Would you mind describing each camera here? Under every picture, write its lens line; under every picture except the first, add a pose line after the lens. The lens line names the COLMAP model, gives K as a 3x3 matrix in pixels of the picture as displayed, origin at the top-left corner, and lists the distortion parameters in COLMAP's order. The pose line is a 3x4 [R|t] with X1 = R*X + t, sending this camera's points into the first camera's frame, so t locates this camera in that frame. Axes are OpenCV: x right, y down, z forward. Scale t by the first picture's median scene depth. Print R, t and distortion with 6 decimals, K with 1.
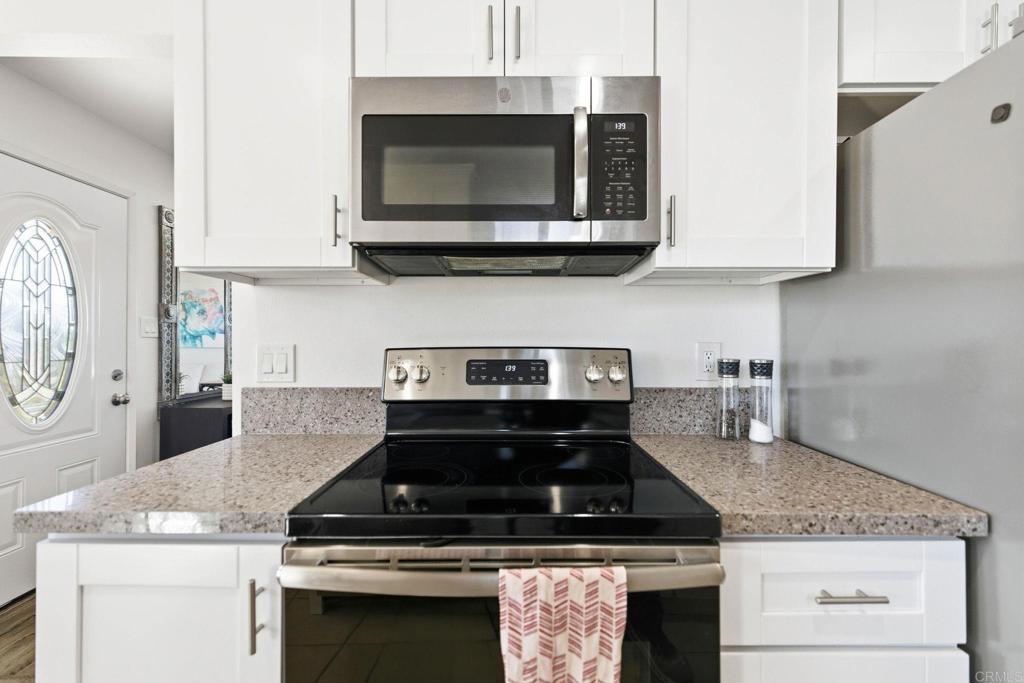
lens RADIAL K [[432.7, 0, 509.1], [0, 432.7, 338.7], [0, 0, 1]] dist [0.002268, 0.000201]
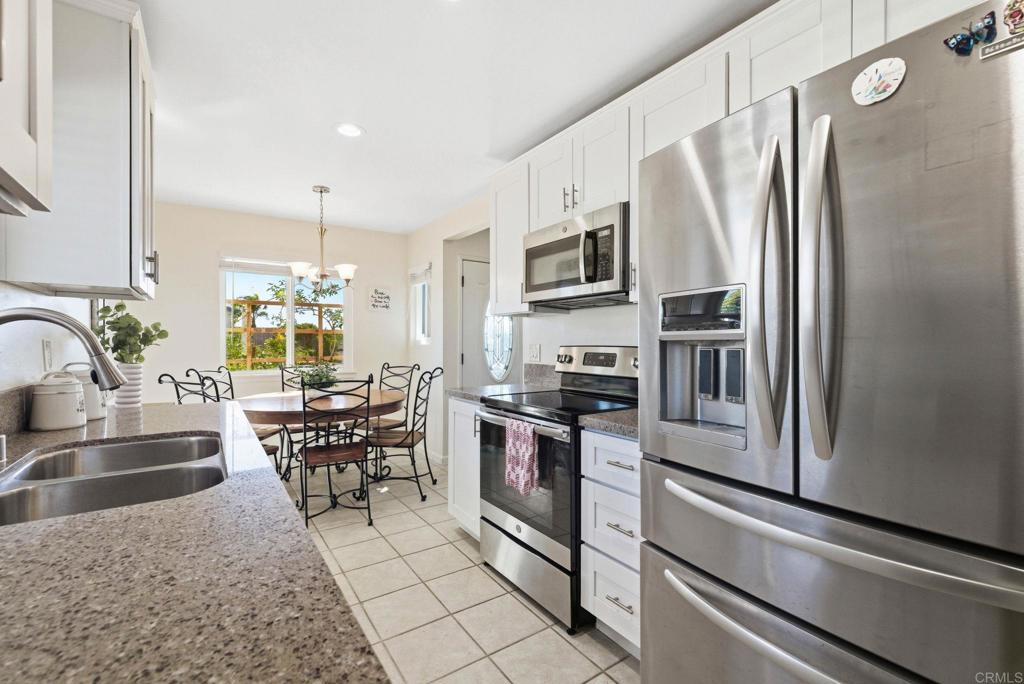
lens RADIAL K [[432.7, 0, 509.1], [0, 432.7, 339.2], [0, 0, 1]] dist [0.002268, 0.000201]
pose [[0.573313, -0.003981, -0.819326, 1.607007], [0.000713, 0.999990, -0.004361, -0.002357], [0.819336, 0.001916, 0.573311, -0.476147]]
